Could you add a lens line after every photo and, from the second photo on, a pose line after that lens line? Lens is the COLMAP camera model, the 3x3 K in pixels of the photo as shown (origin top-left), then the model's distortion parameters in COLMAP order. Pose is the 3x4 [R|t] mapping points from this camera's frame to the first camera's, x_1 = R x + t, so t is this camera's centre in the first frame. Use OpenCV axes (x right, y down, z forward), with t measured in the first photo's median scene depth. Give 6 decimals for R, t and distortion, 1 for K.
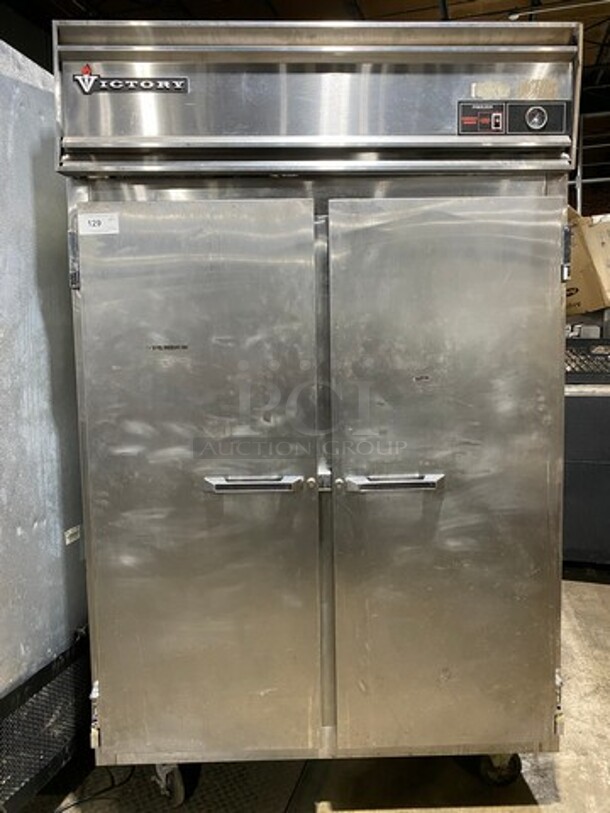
lens RADIAL K [[629.8, 0, 304.8], [0, 629.8, 406.2], [0, 0, 1]] dist [0.006446, 0.001760]
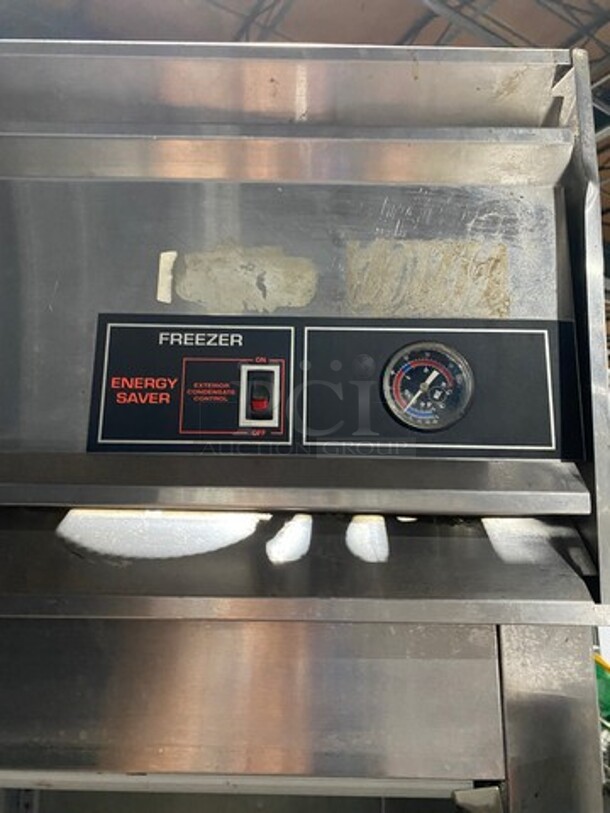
lens RADIAL K [[629.8, 0, 305.0], [0, 629.8, 406.8], [0, 0, 1]] dist [0.006446, 0.001760]
pose [[0.999437, 0.025387, -0.021958, 0.327682], [-0.030894, 0.951524, -0.306018, -0.376960], [0.013125, 0.306524, 0.951773, 0.778925]]
